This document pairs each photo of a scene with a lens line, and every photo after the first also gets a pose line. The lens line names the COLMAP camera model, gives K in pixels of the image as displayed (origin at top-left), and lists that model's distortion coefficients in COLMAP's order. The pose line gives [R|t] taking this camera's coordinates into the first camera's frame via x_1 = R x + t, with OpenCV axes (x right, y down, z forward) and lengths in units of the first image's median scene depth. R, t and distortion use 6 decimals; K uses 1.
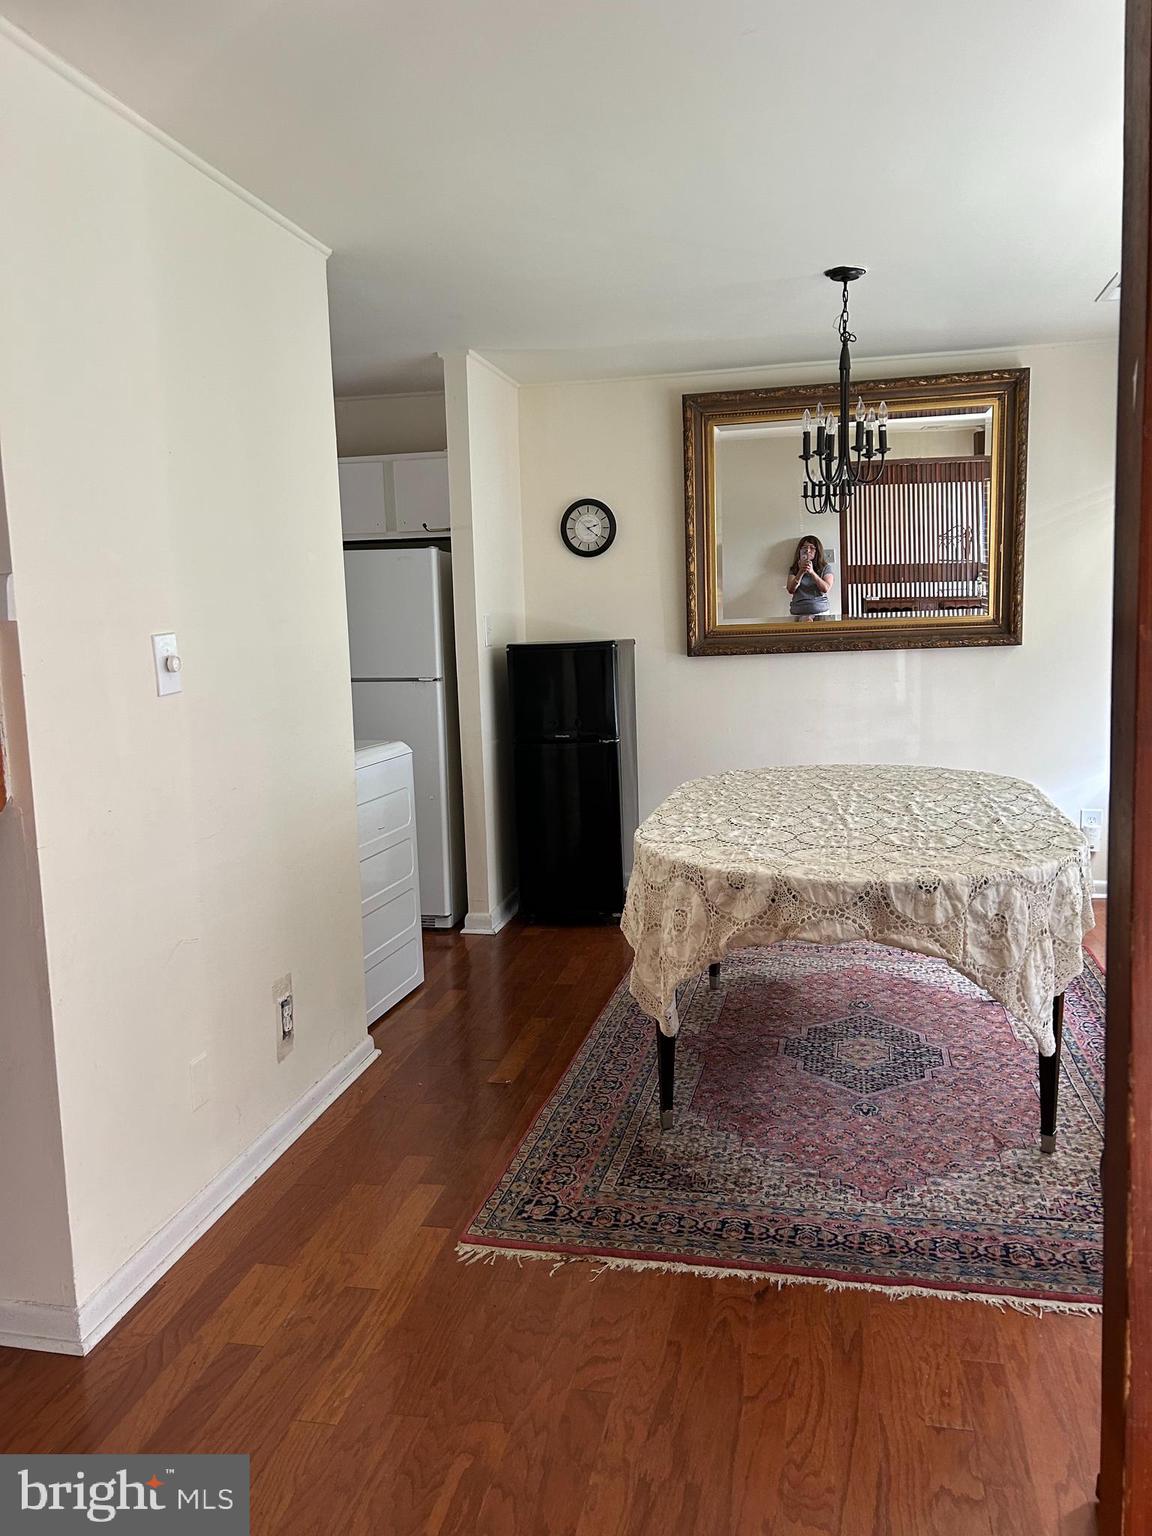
lens RADIAL K [[1168.5, 0, 576.3], [0, 1168.5, 767.3], [0, 0, 1]] dist [0.045499, -0.057781]
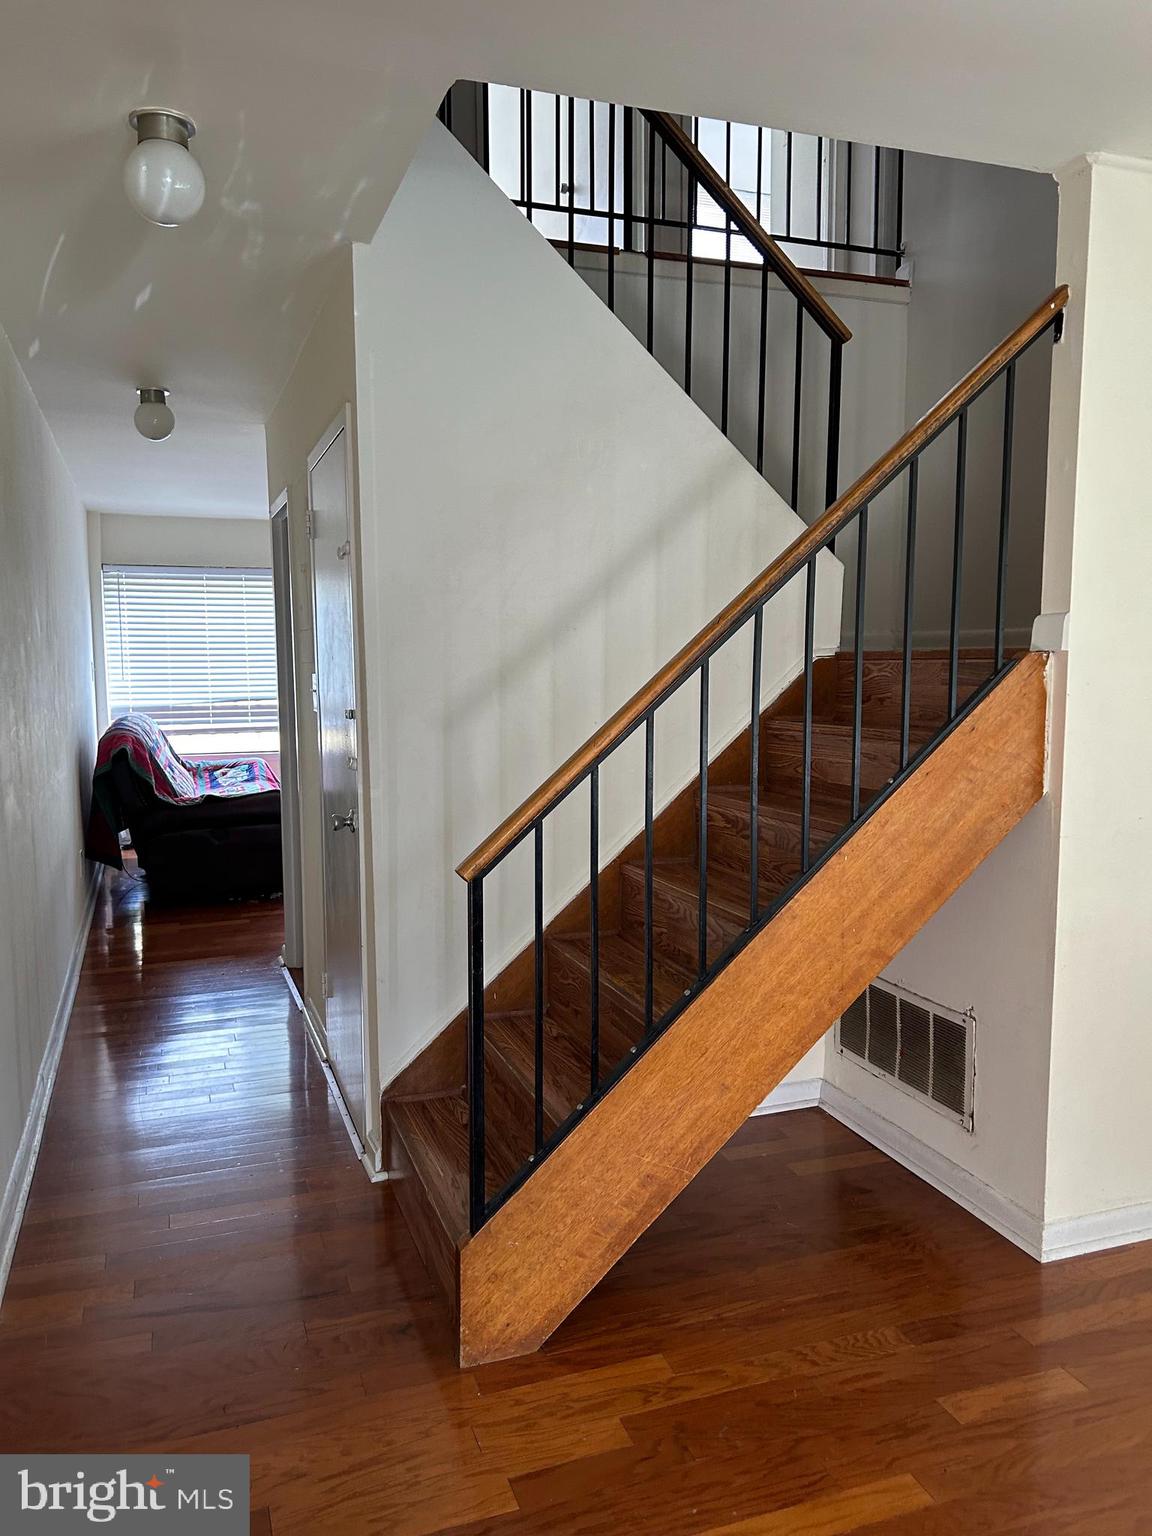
lens RADIAL K [[1168.5, 0, 570.0], [0, 1168.5, 776.4], [0, 0, 1]] dist [0.045499, -0.057781]
pose [[0.520338, 0.120782, -0.845376, 0.239706], [-0.124795, 0.990075, 0.064643, -0.006762], [0.844793, 0.071862, 0.530246, -0.063116]]
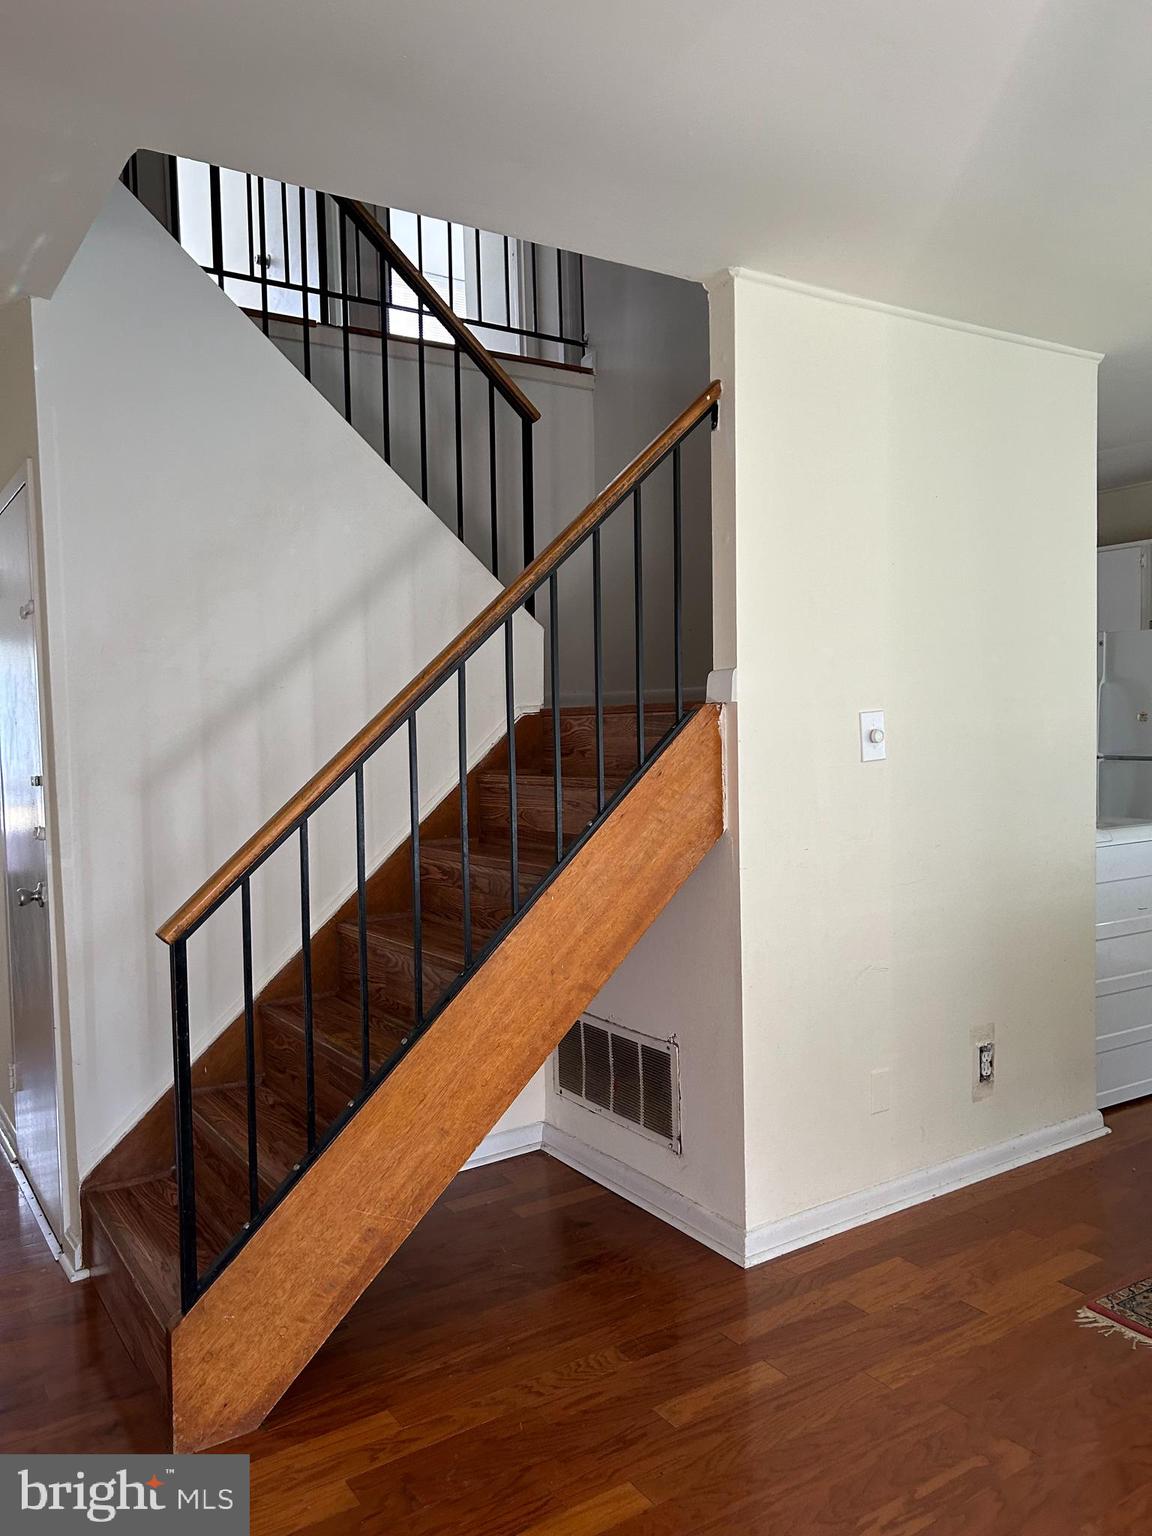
lens RADIAL K [[1168.5, 0, 588.5], [0, 1168.5, 767.2], [0, 0, 1]] dist [0.045499, -0.057781]
pose [[0.717370, 0.047662, -0.695060, 0.273515], [-0.092340, 0.995360, -0.027050, 0.004140], [0.690546, 0.083586, 0.718443, -0.072268]]
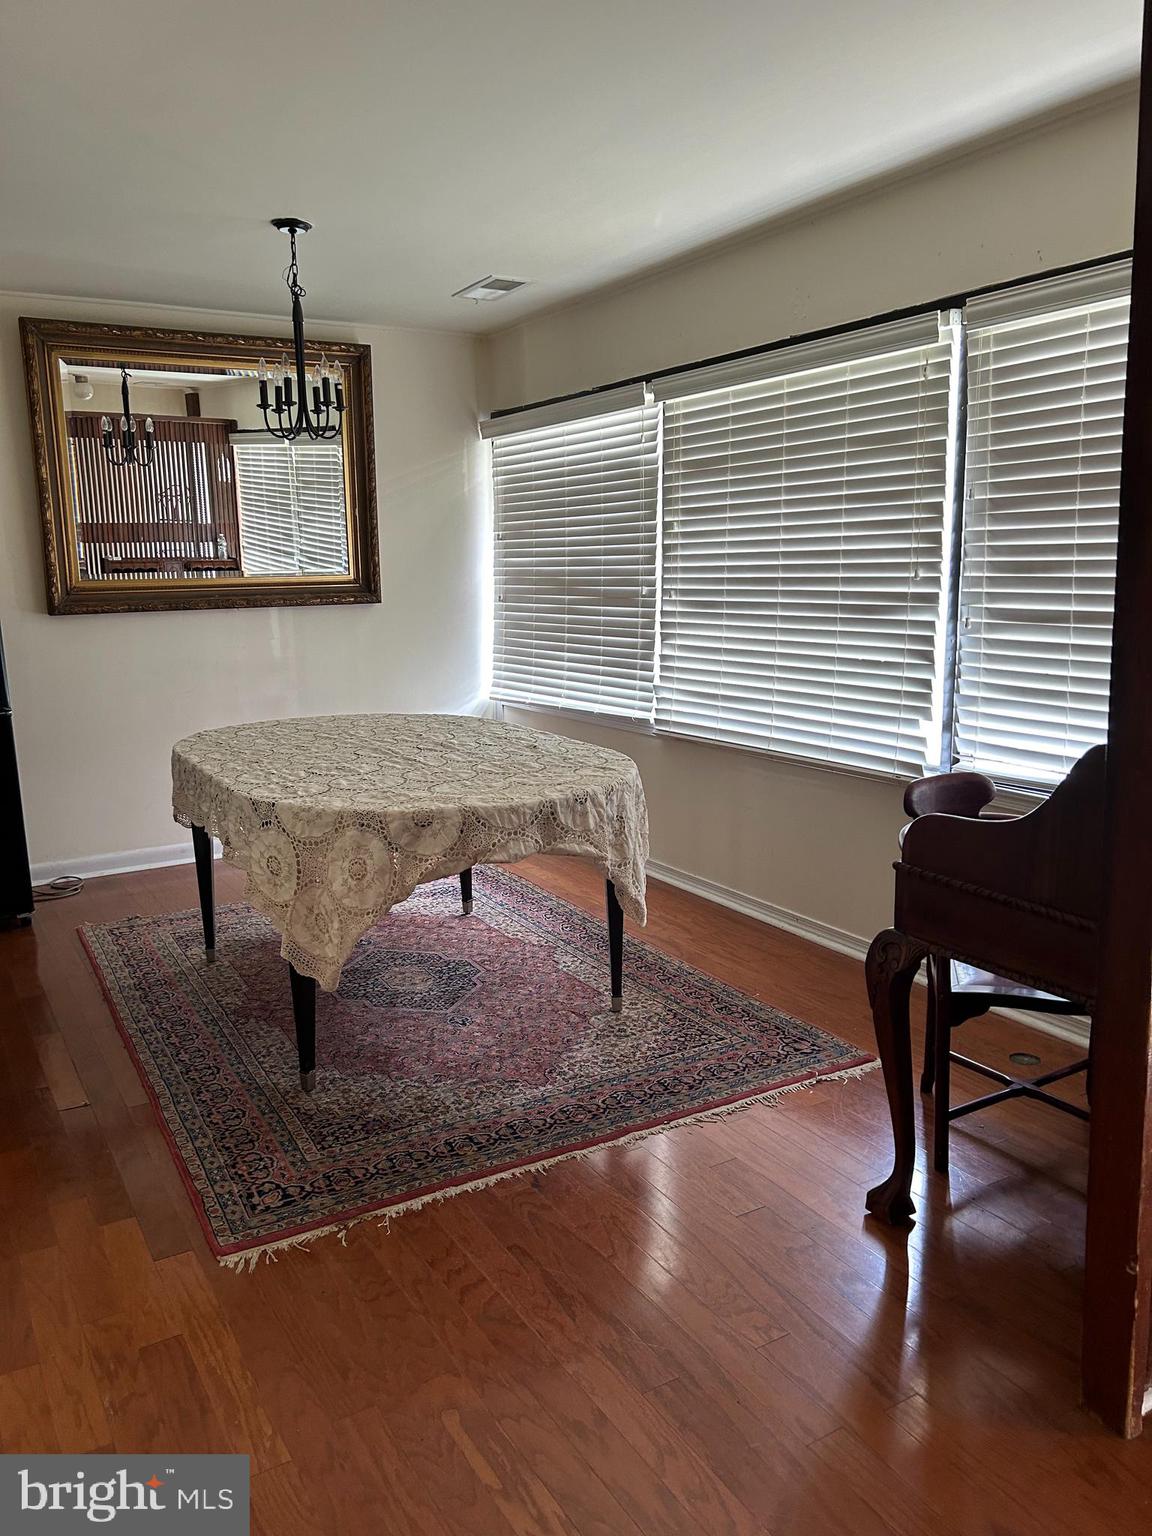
lens RADIAL K [[1168.5, 0, 578.9], [0, 1168.5, 759.2], [0, 0, 1]] dist [0.045499, -0.057781]
pose [[0.738691, -0.098358, 0.666829, -0.445622], [0.084939, 0.994993, 0.052670, 0.001888], [-0.668671, 0.017734, 0.743347, 0.138255]]
